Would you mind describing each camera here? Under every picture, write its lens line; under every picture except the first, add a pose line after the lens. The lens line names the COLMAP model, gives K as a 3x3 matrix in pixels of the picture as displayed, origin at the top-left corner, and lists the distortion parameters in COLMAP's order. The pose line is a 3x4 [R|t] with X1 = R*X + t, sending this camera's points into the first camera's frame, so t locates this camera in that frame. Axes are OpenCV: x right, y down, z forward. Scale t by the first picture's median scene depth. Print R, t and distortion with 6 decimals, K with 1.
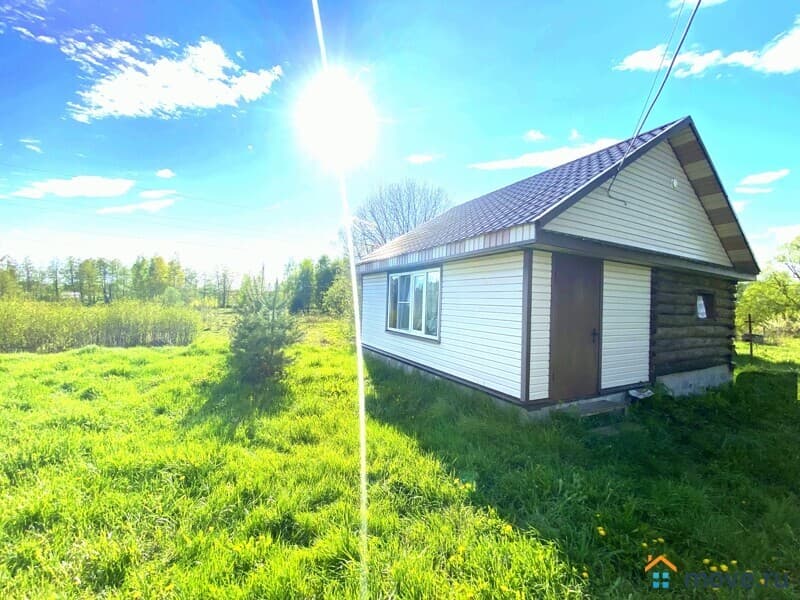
lens RADIAL K [[322.3, 0, 400.0], [0, 322.3, 300.0], [0, 0, 1]] dist [0.022211, -0.019332]
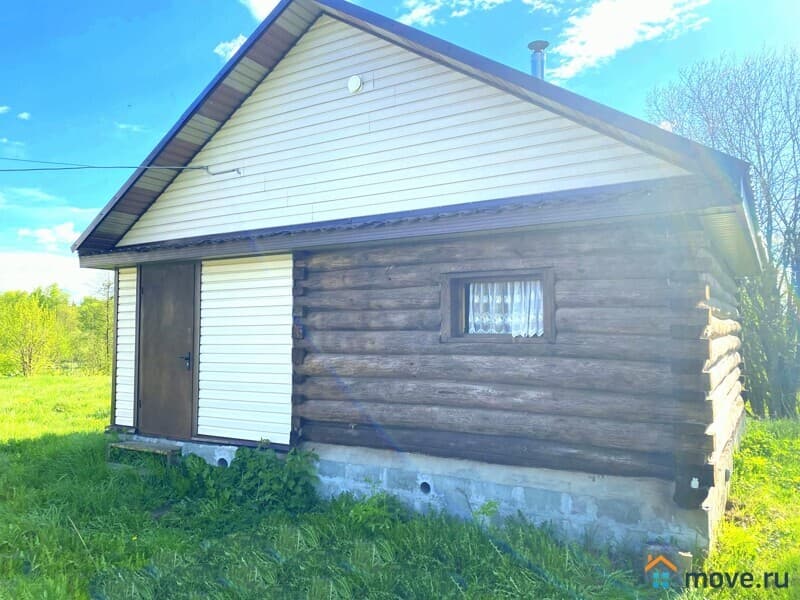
lens RADIAL K [[622.3, 0, 400.0], [0, 622.3, 300.0], [0, 0, 1]] dist [0.001820, 0.000784]
pose [[0.509112, -0.084992, -0.856493, 1.922405], [0.020294, 0.996021, -0.086775, 0.093559], [0.860461, 0.026796, 0.508811, 0.608482]]
